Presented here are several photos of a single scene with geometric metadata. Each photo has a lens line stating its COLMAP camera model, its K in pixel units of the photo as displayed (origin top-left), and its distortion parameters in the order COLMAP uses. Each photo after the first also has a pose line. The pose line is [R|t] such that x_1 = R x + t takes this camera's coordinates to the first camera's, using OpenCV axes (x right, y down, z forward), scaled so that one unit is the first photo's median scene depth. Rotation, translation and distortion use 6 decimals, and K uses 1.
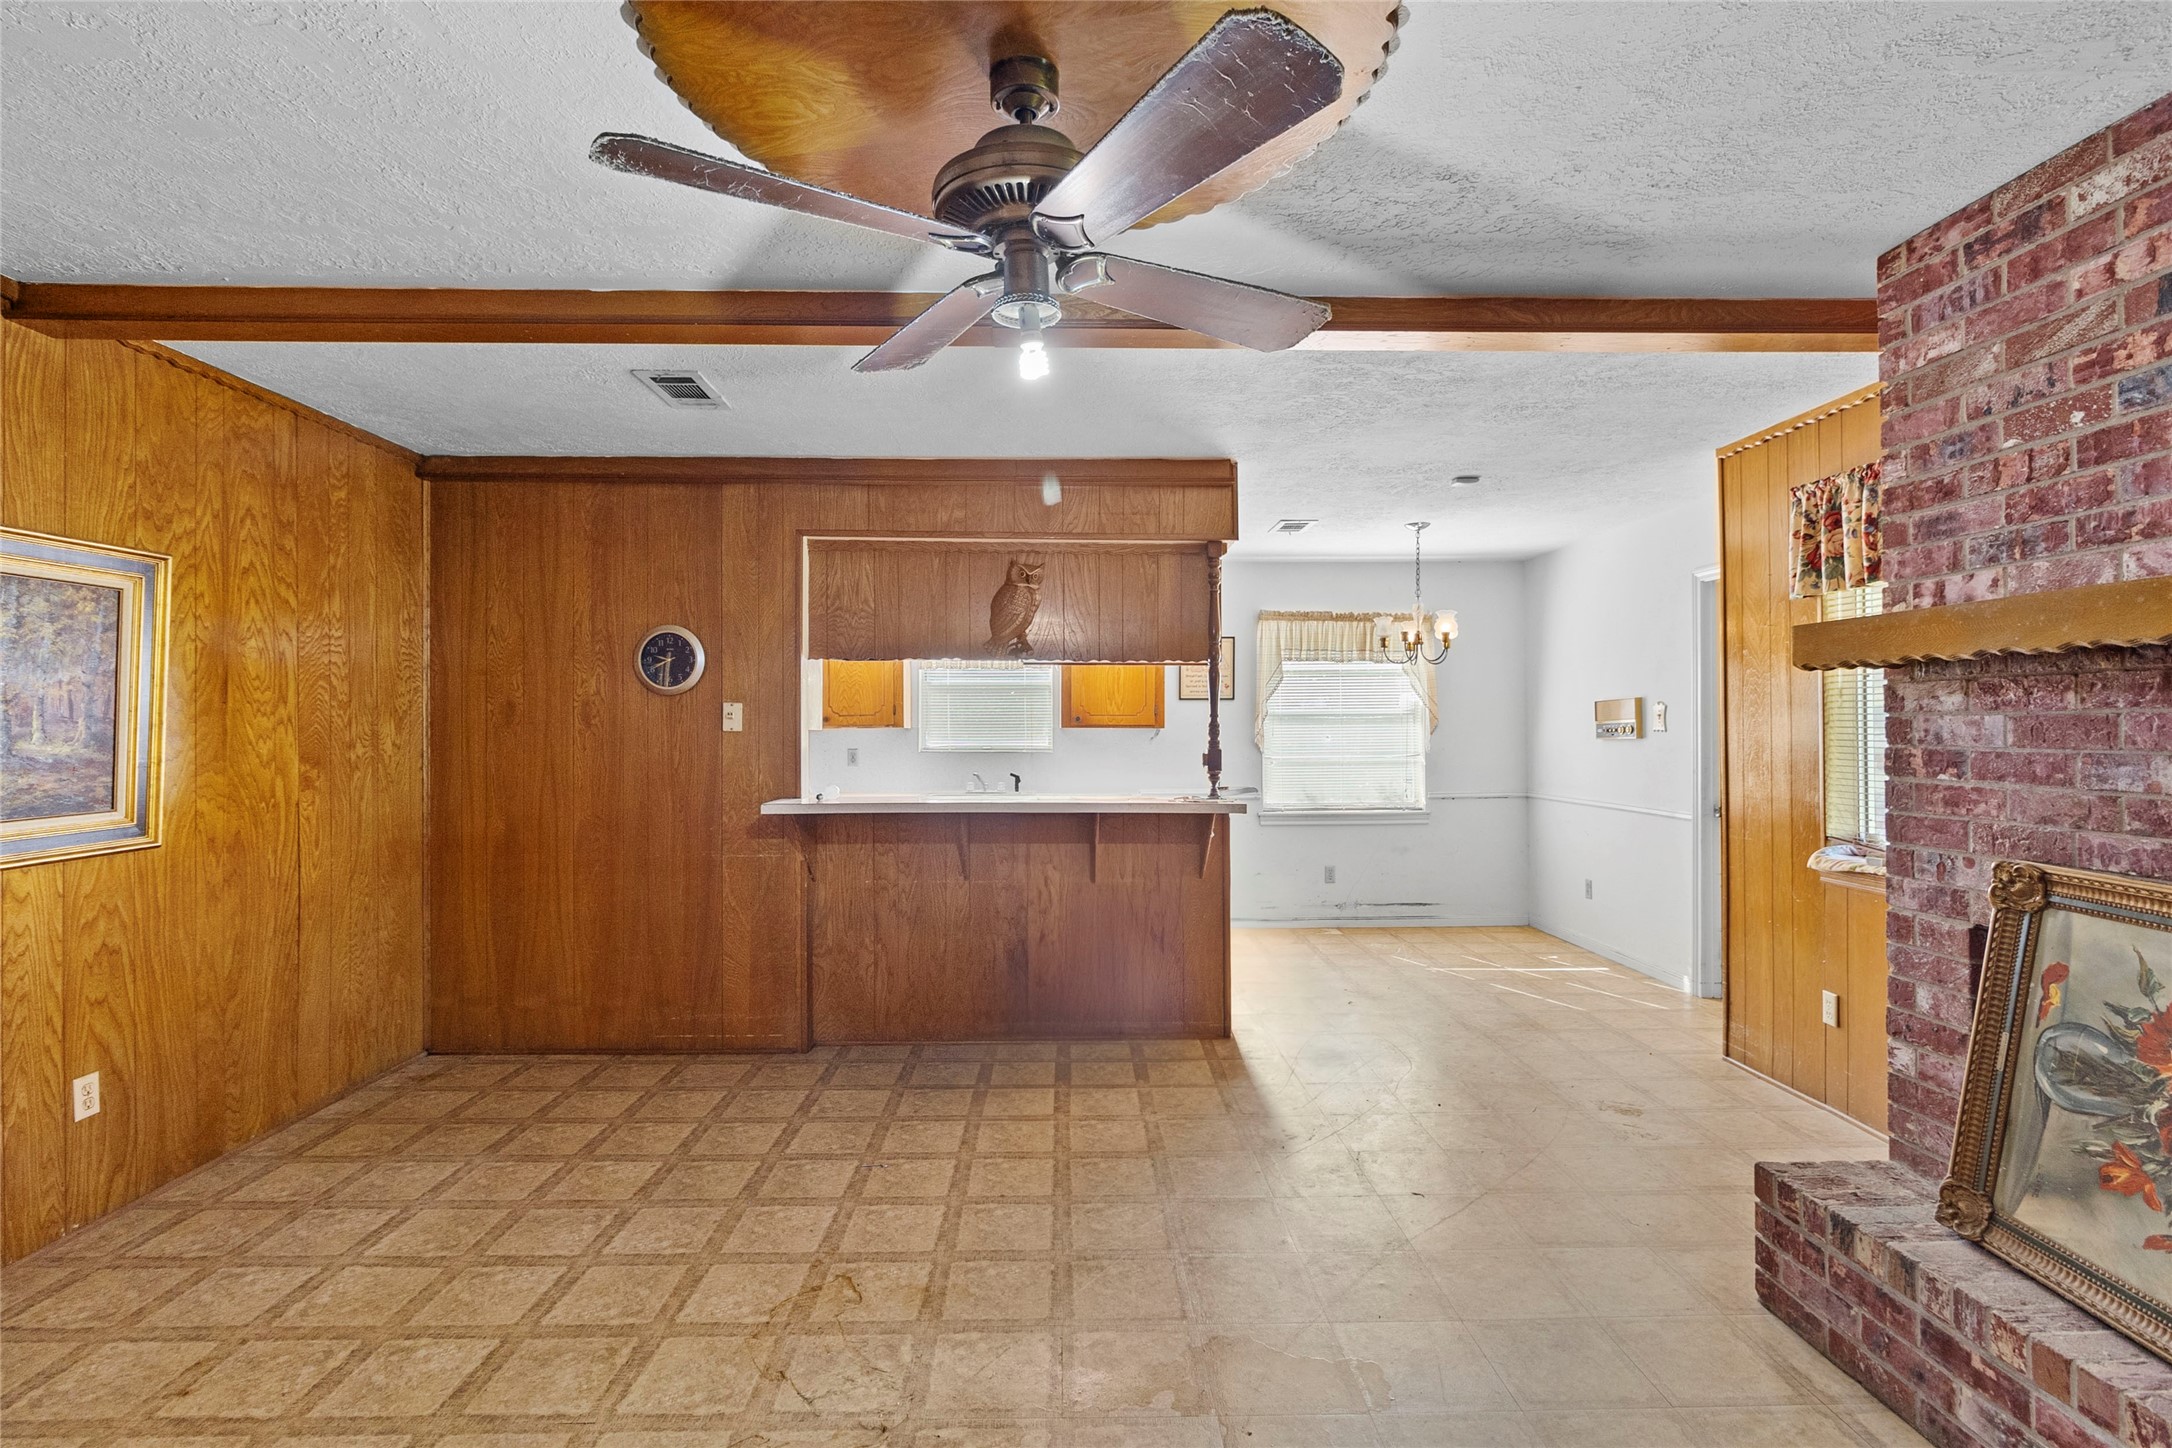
lens RADIAL K [[1028.6, 0, 1086.2], [0, 1028.6, 719.5], [0, 0, 1]] dist [0.000039, 0.000066]
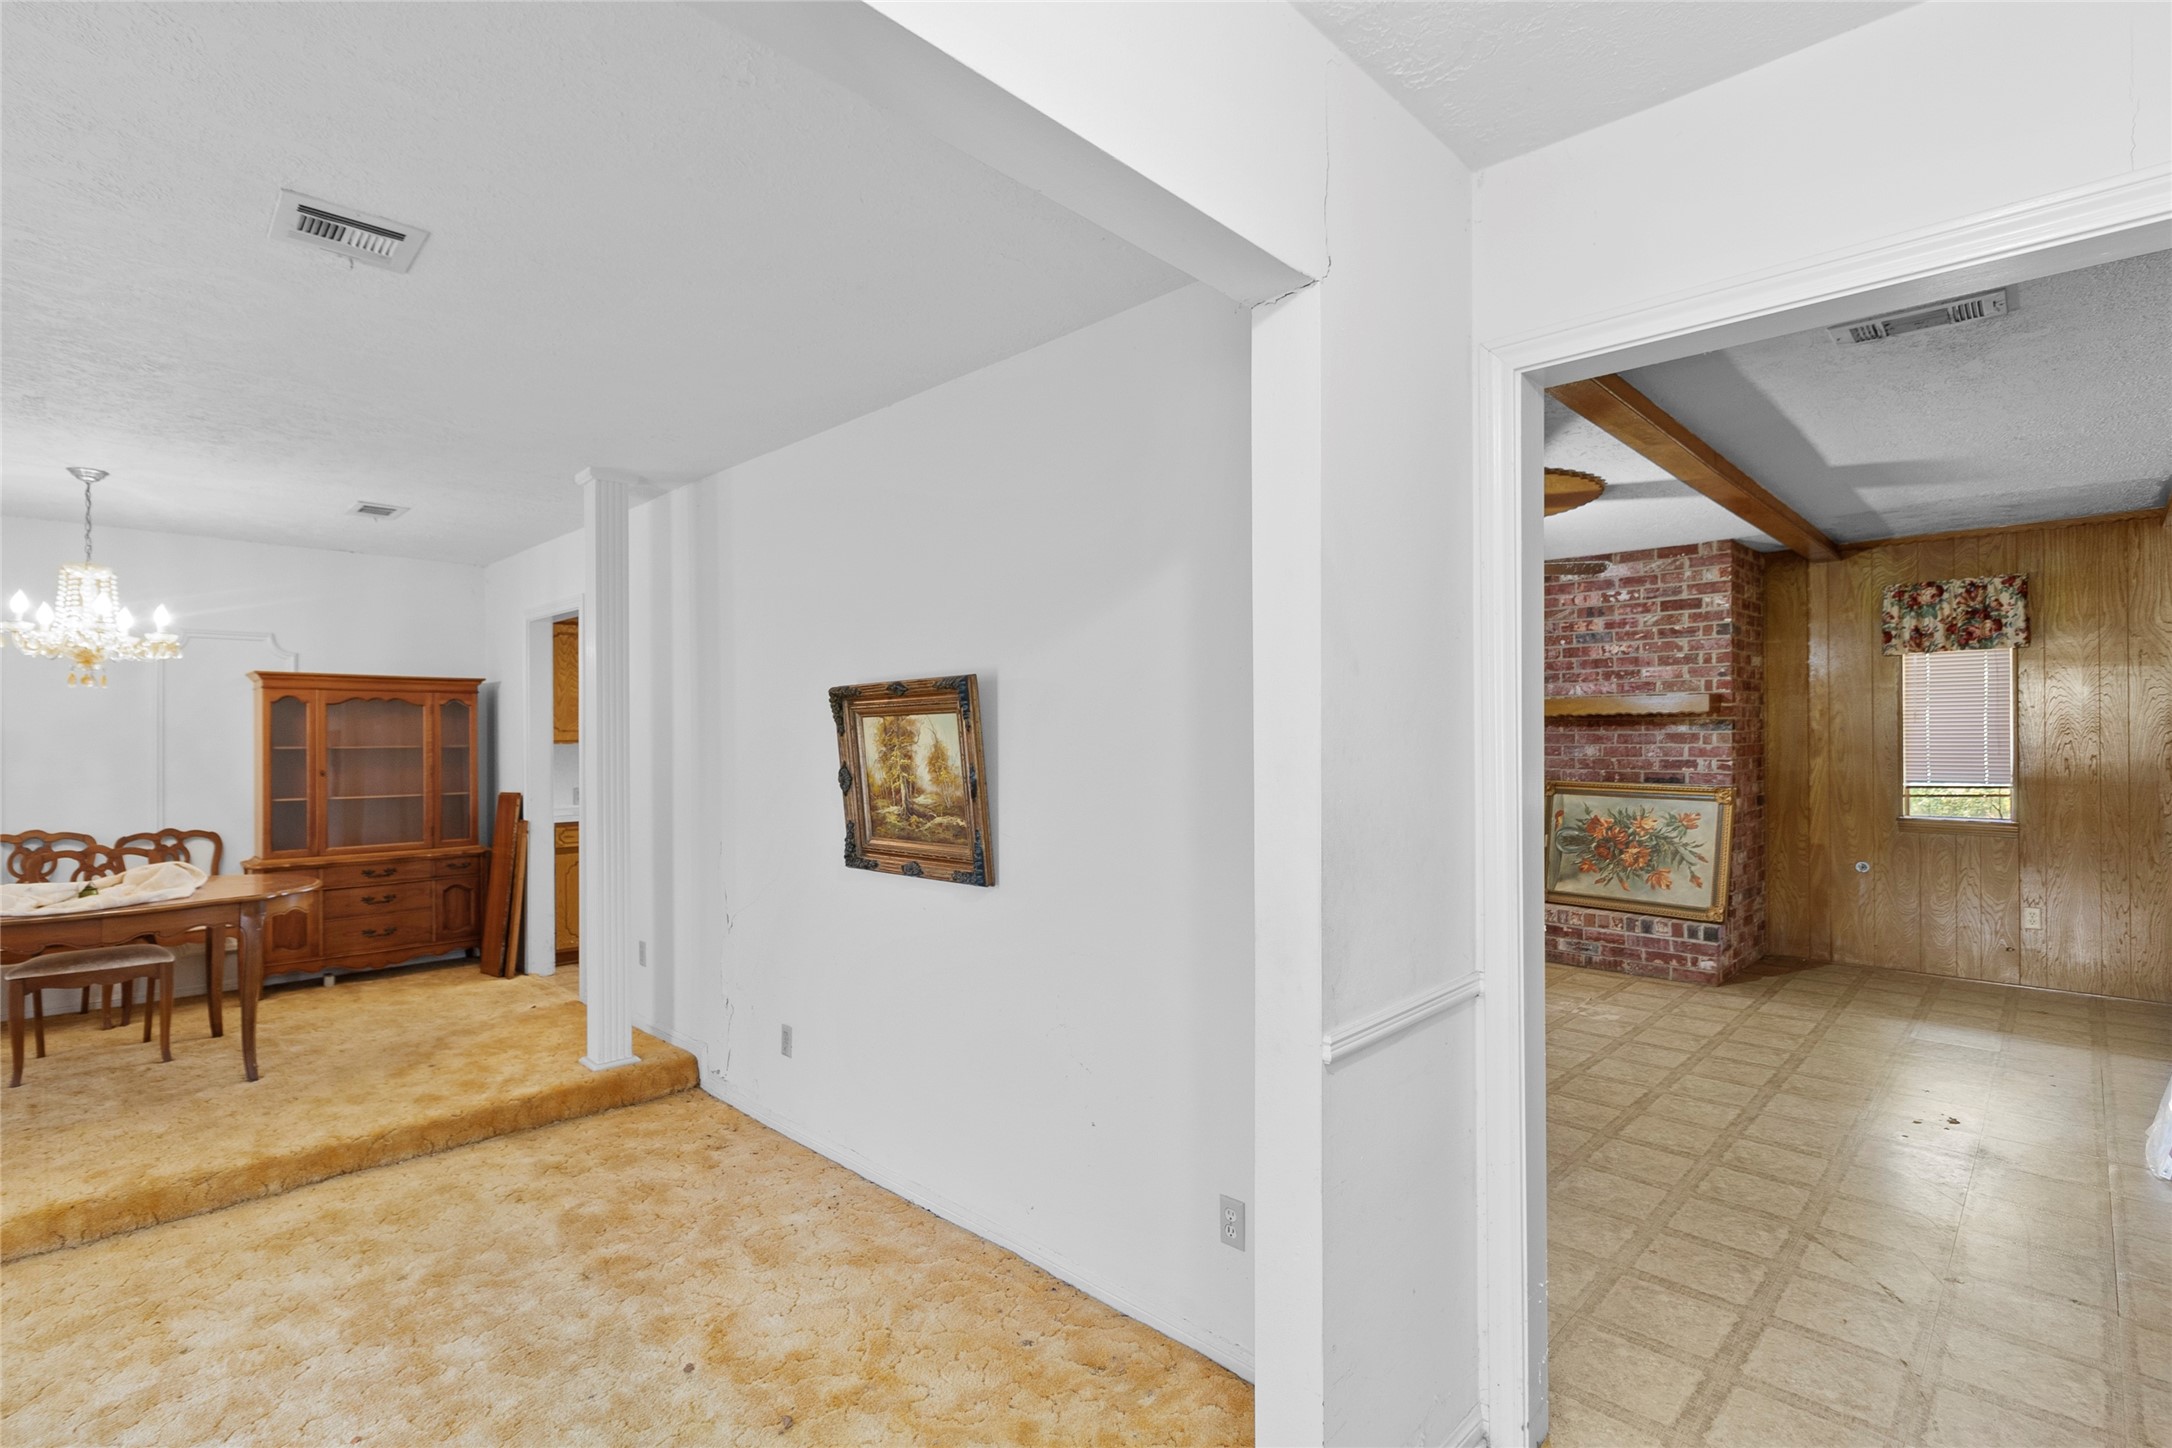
lens RADIAL K [[1028.6, 0, 1086.2], [0, 1028.6, 727.2], [0, 0, 1]] dist [0.000039, 0.000066]
pose [[0.706477, 0.000531, 0.707736, -2.484470], [-0.001378, 0.999999, 0.000625, -0.025329], [-0.707735, -0.001417, 0.706476, -0.239769]]
